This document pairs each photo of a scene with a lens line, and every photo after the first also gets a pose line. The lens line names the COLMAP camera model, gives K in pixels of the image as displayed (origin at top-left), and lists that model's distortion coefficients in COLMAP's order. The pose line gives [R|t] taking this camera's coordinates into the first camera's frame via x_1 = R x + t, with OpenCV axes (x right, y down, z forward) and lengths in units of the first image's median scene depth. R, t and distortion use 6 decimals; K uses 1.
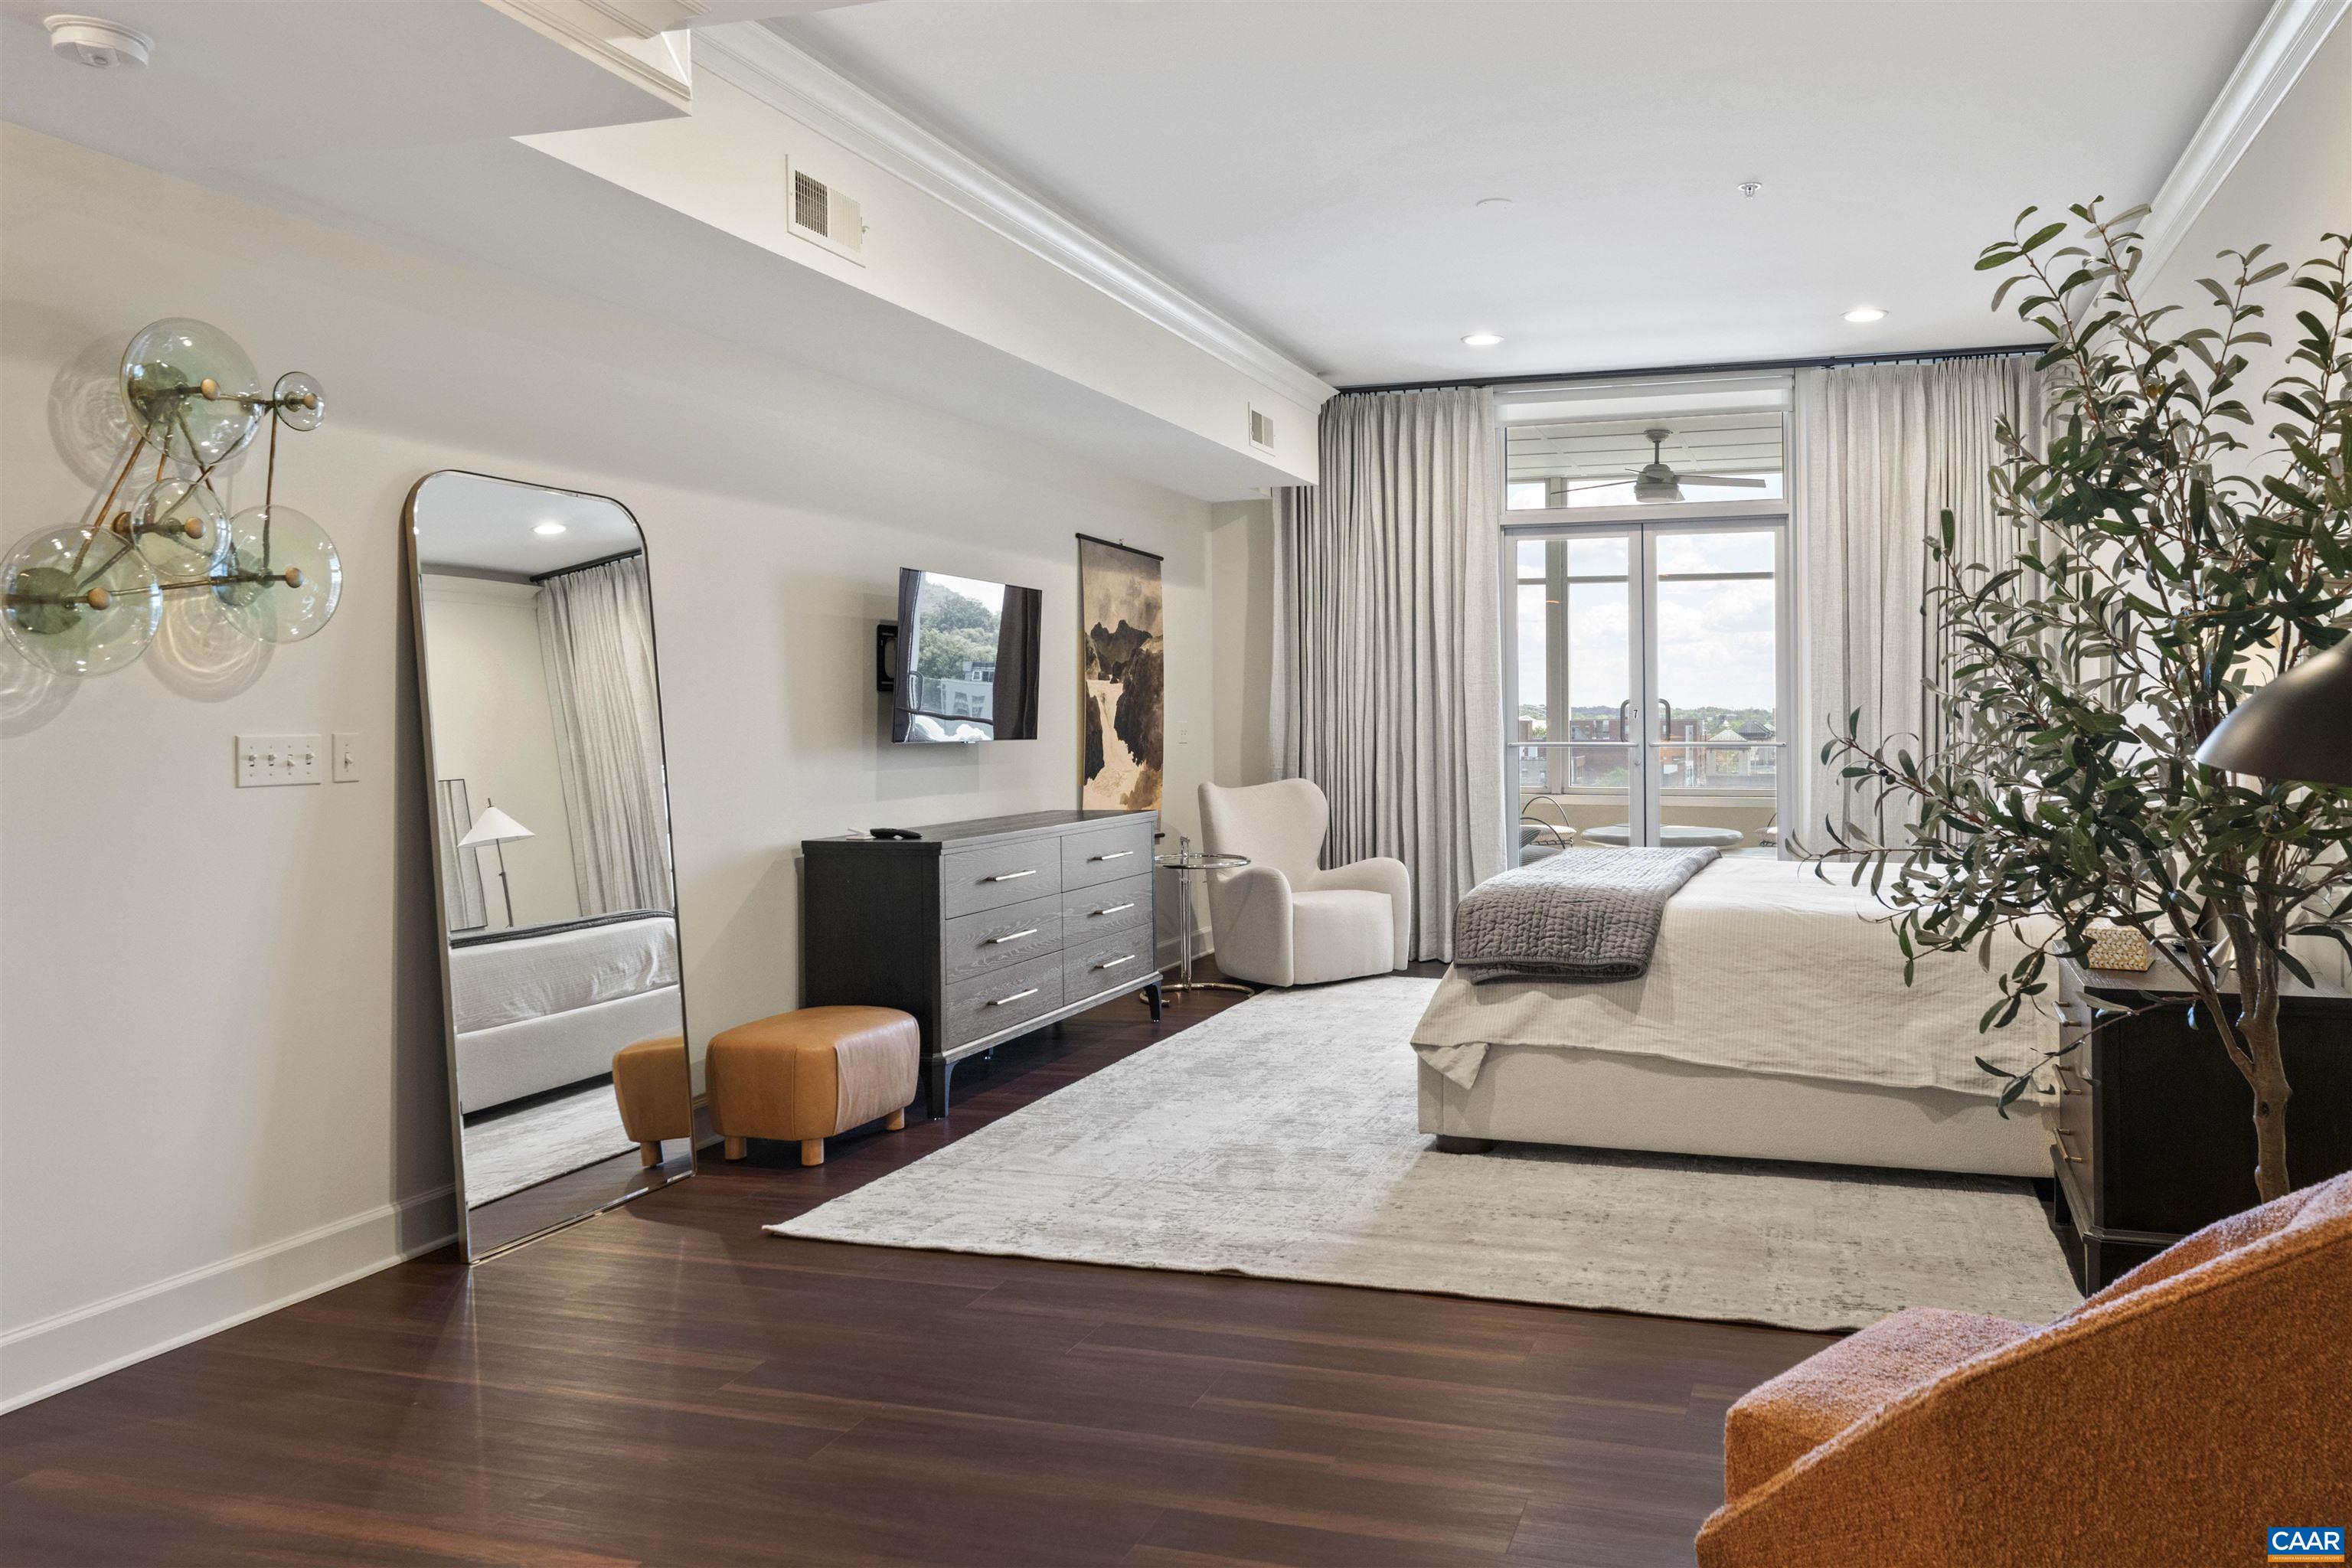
lens RADIAL K [[1698.4, 0, 1260.5], [0, 1698.4, 725.4], [0, 0, 1]] dist [0.007019, 0.000131]
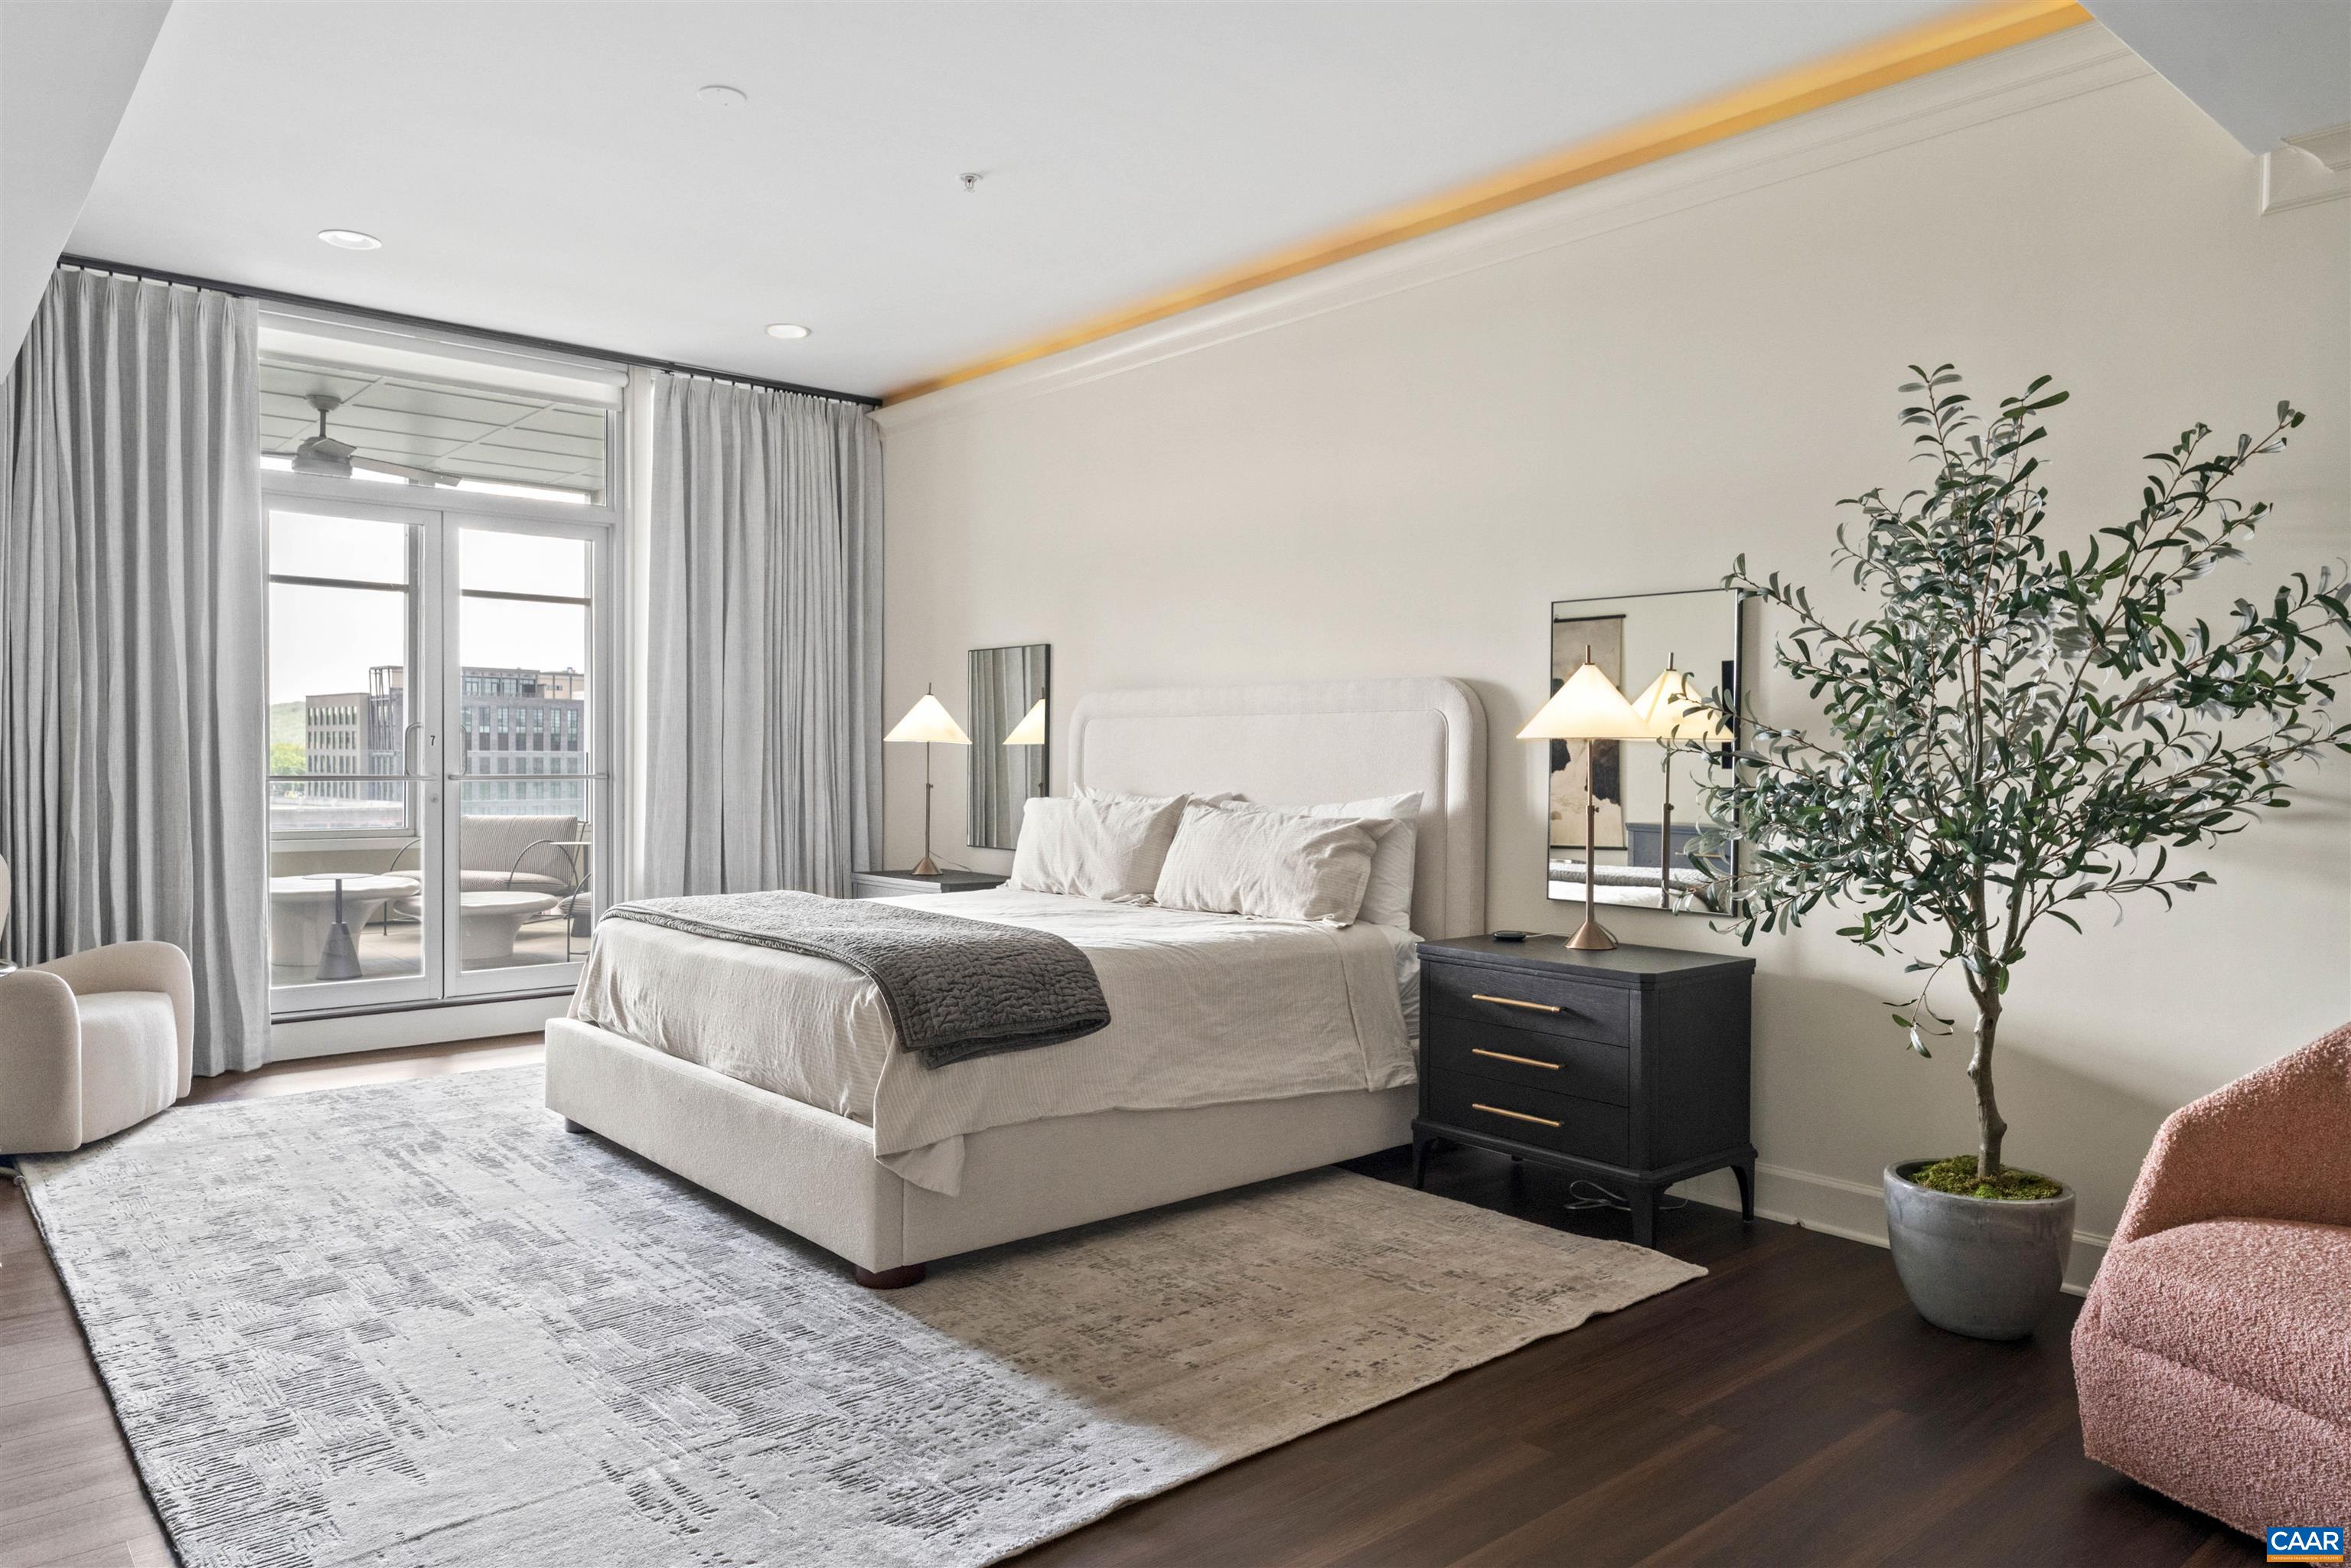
lens RADIAL K [[1599.9, 0, 1163.4], [0, 1599.9, 781.4], [0, 0, 1]] dist [0.000498, 0.000826]
pose [[0.505704, -0.005547, 0.862689, -0.413902], [-0.005284, 0.999941, 0.009527, 0.005761], [-0.862691, -0.009377, 0.505644, 0.449218]]
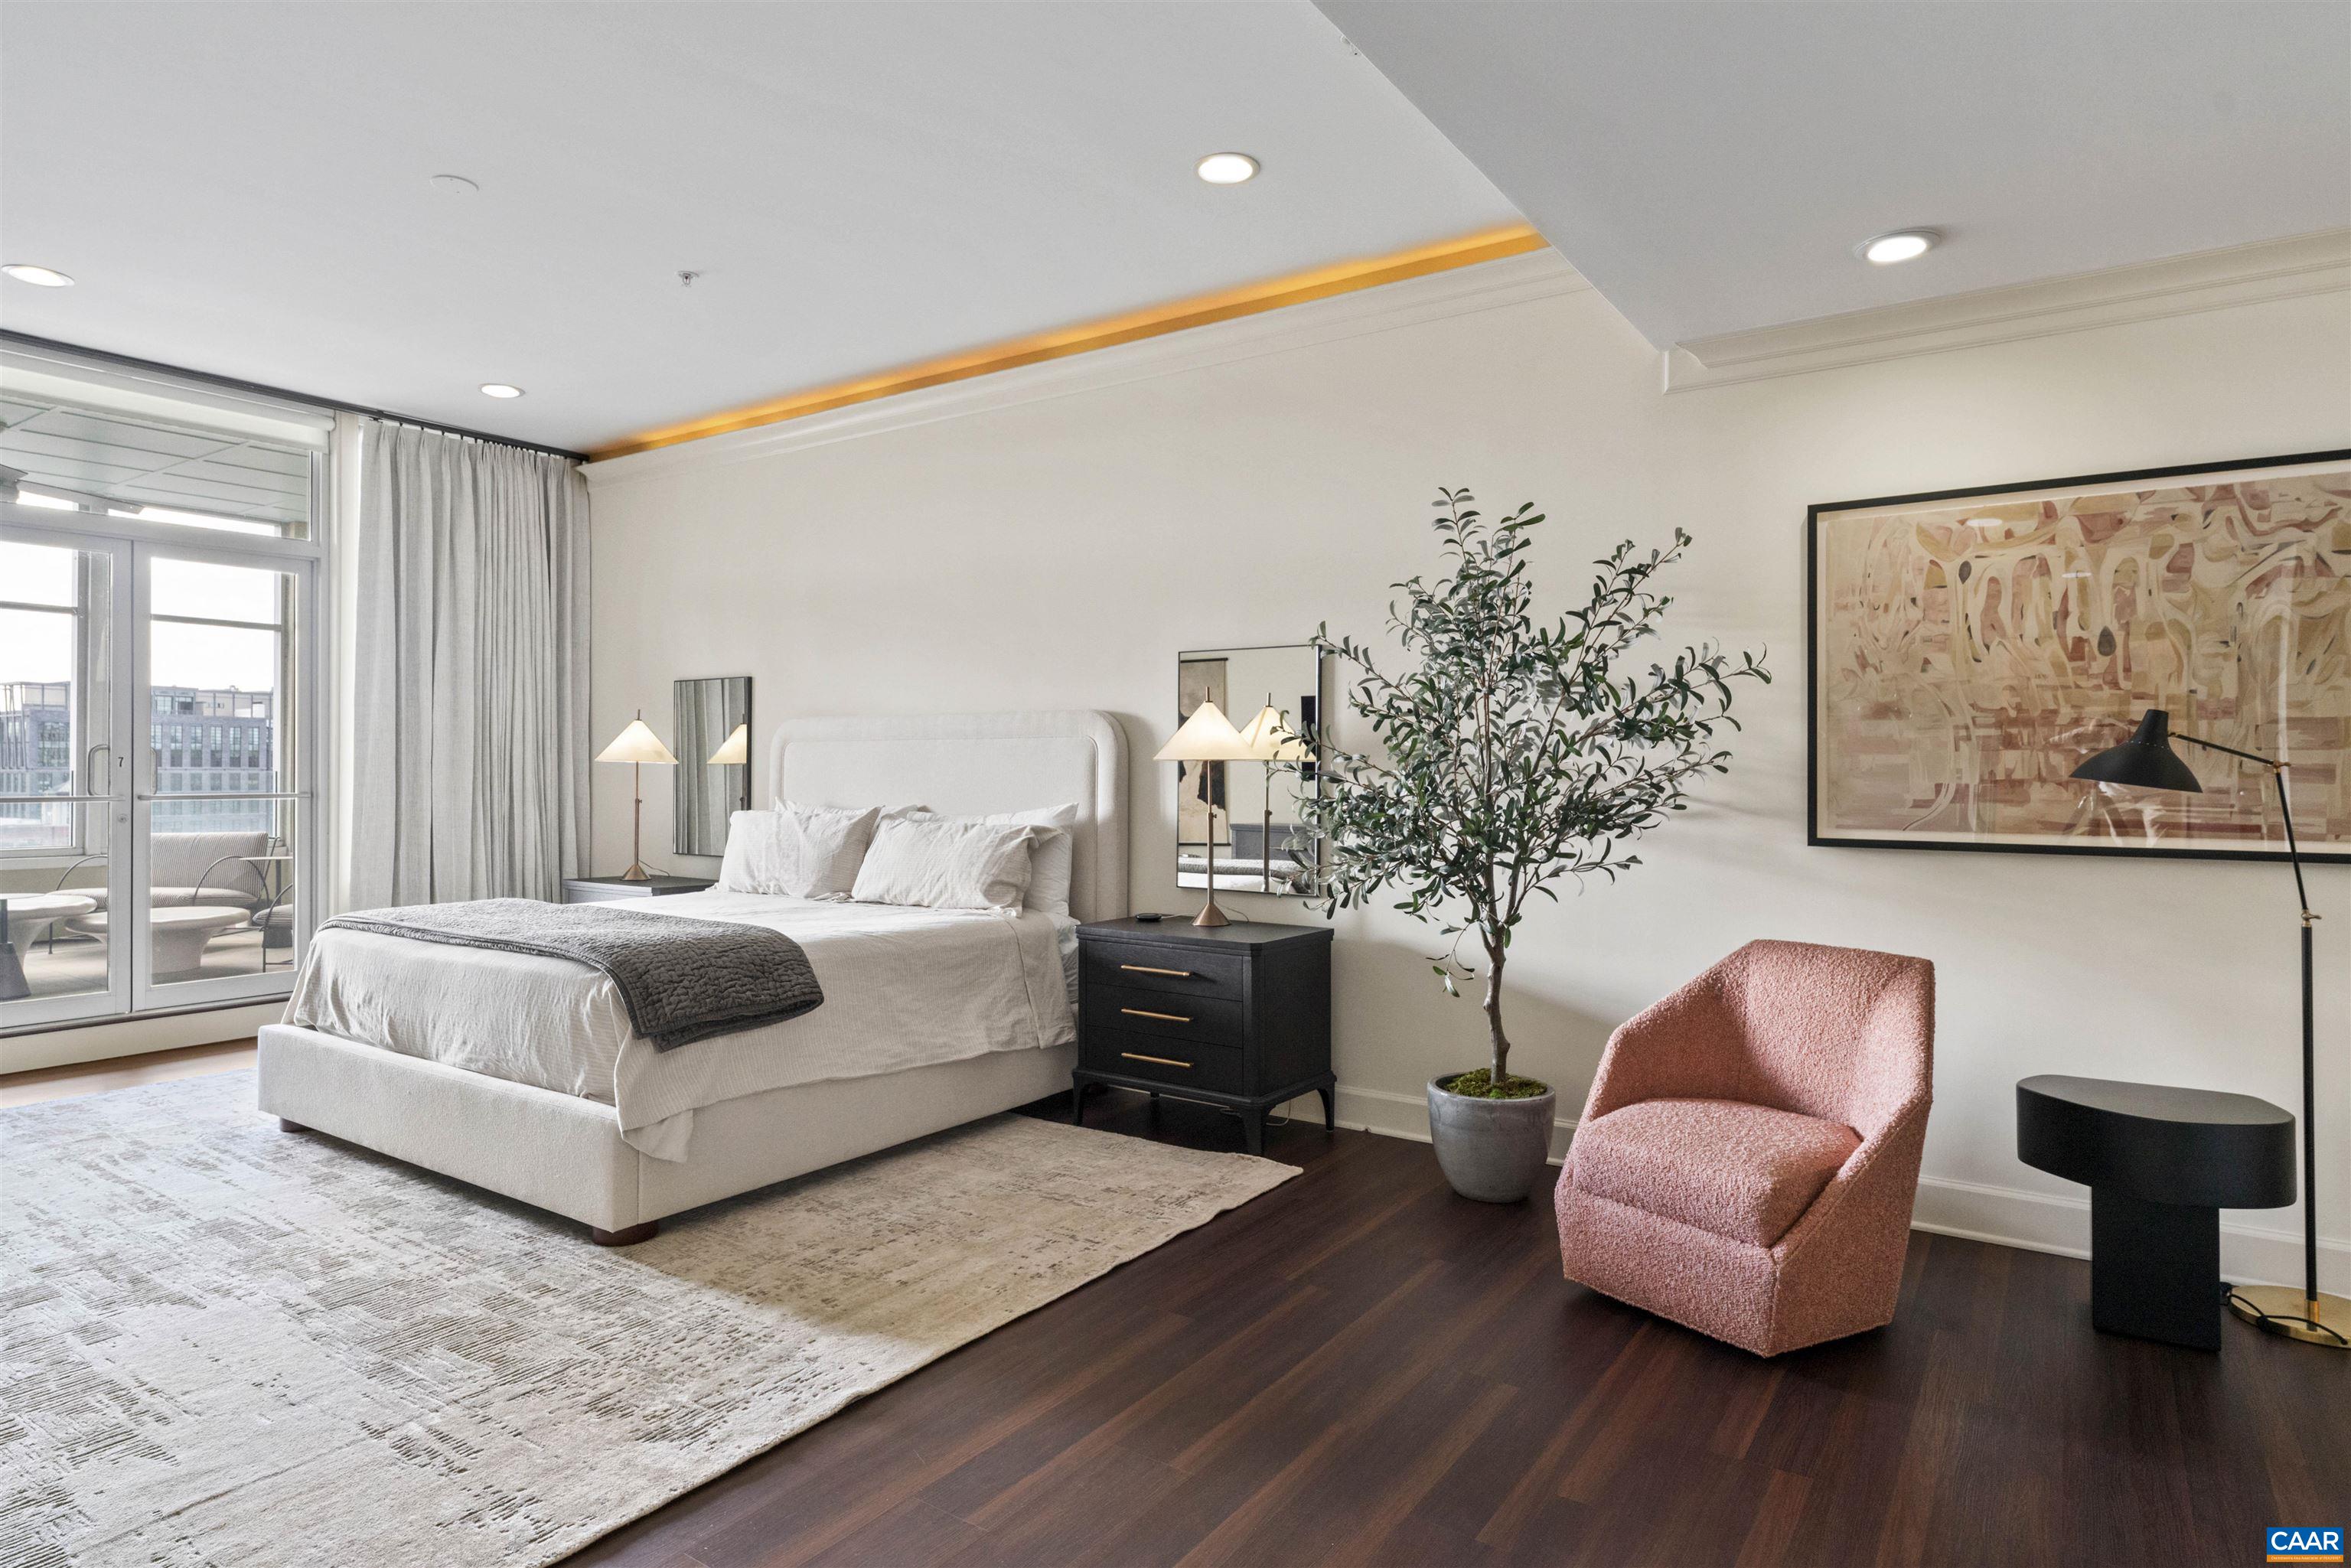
lens RADIAL K [[1353.8, 0, 1205.7], [0, 1353.8, 768.8], [0, 0, 1]] dist [0.000872, -0.001038]
pose [[0.257981, 0.006519, 0.966128, -0.448907], [0.000481, 0.999976, -0.006876, 0.002282], [-0.966150, 0.002239, 0.257972, 0.450106]]
